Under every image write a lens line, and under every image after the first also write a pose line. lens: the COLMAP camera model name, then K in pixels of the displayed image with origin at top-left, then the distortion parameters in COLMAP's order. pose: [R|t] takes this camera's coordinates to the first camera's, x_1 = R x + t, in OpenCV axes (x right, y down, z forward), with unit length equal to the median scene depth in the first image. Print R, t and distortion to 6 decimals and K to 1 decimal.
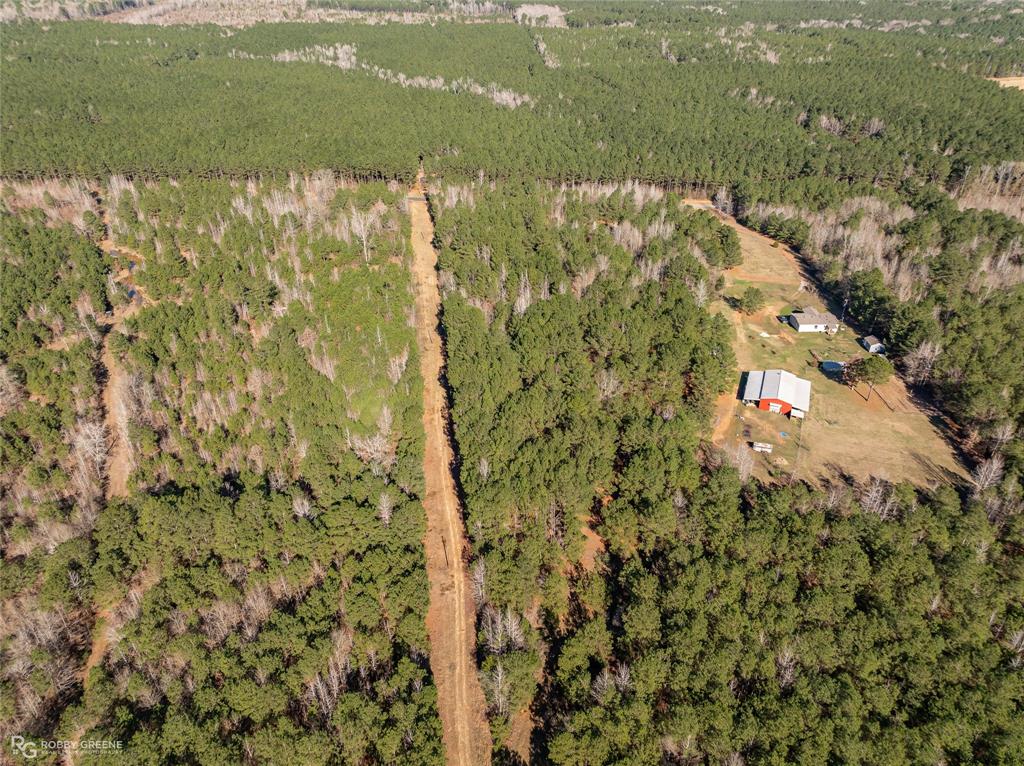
lens RADIAL K [[715.9, 0, 512.0], [0, 715.9, 383.0], [0, 0, 1]] dist [-0.025537, 0.036094]
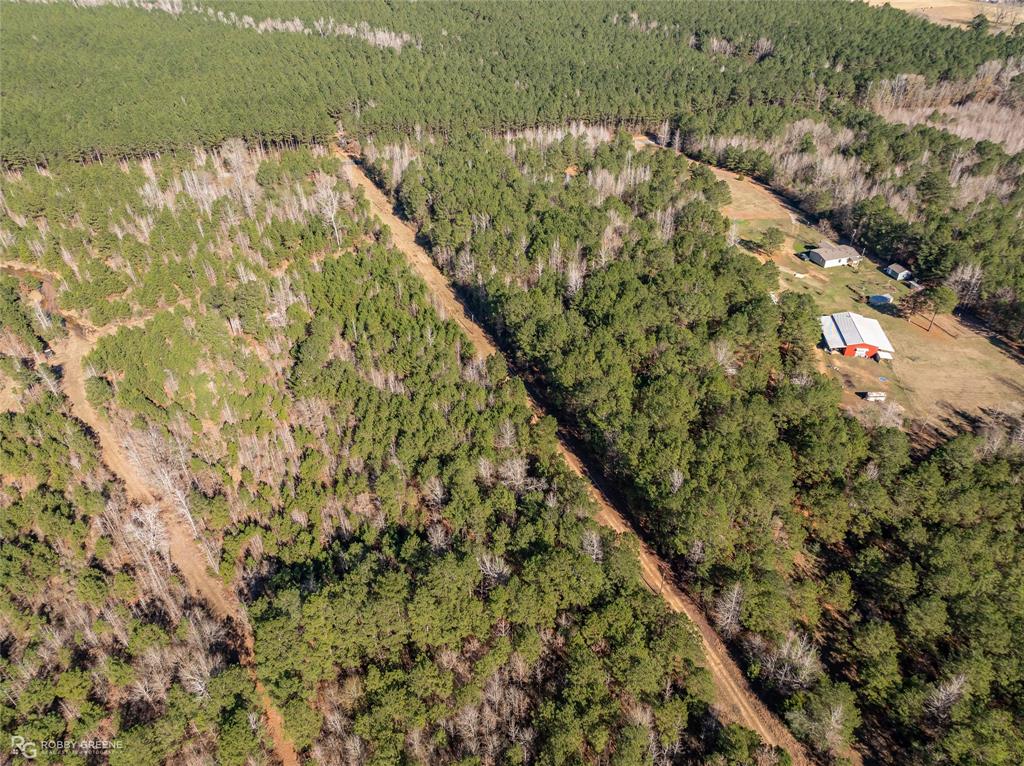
lens RADIAL K [[715.9, 0, 512.0], [0, 715.9, 383.0], [0, 0, 1]] dist [-0.025537, 0.036094]
pose [[0.964784, -0.159283, 0.209334, -0.193340], [0.141576, 0.985153, 0.097106, -0.054470], [-0.221693, -0.064050, 0.973011, 0.087148]]
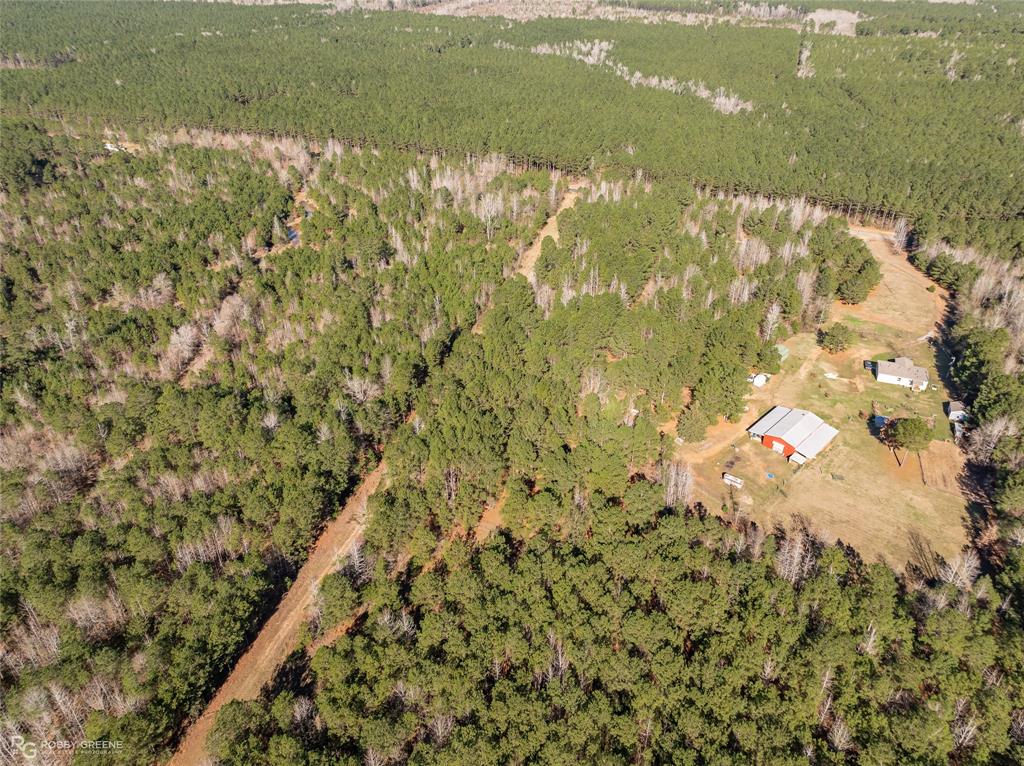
lens RADIAL K [[715.9, 0, 512.0], [0, 715.9, 383.0], [0, 0, 1]] dist [-0.025537, 0.036094]
pose [[0.921298, 0.207100, -0.329120, 0.208773], [-0.207106, 0.977676, 0.035460, -0.004903], [0.329117, 0.035493, 0.943622, 0.008987]]
